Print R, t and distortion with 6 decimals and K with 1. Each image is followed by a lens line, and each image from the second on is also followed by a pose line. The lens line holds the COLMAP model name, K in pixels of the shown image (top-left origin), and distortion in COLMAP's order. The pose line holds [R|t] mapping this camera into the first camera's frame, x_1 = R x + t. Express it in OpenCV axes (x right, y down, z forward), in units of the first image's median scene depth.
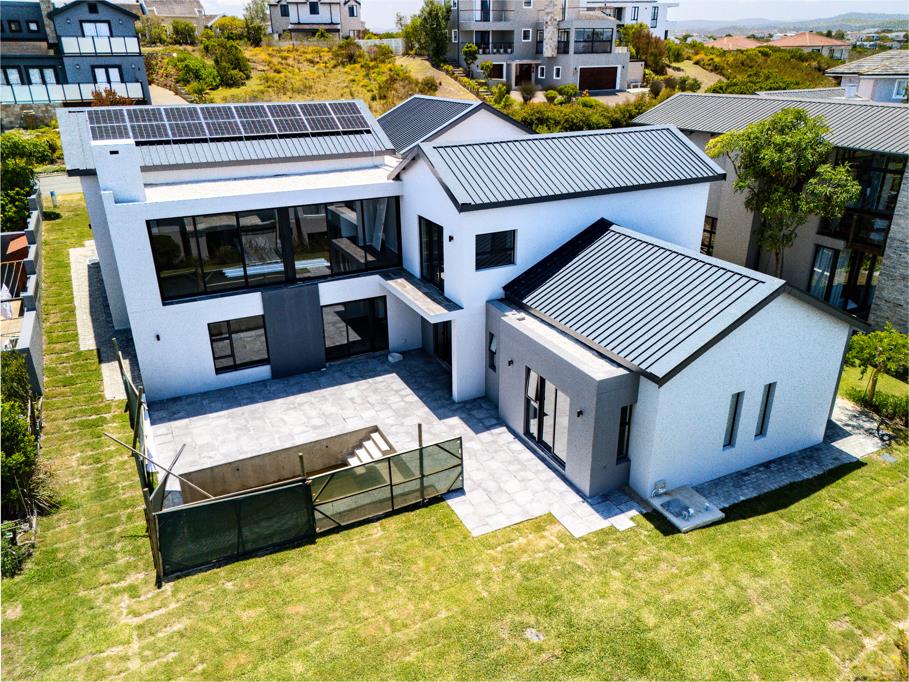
lens RADIAL K [[679.2, 0, 454.5], [0, 679.2, 341.0], [0, 0, 1]] dist [0.028717, -0.002324]
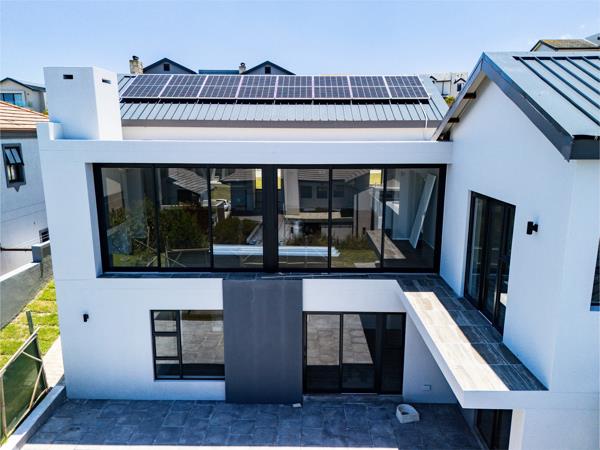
lens RADIAL K [[448.3, 0, 300.0], [0, 448.3, 225.0], [0, 0, 1]] dist [0.028717, -0.002324]
pose [[0.890060, 0.102013, -0.444282, -0.008054], [-0.185957, 0.971108, -0.149562, -0.068428], [0.416189, 0.215737, 0.883315, 0.581652]]
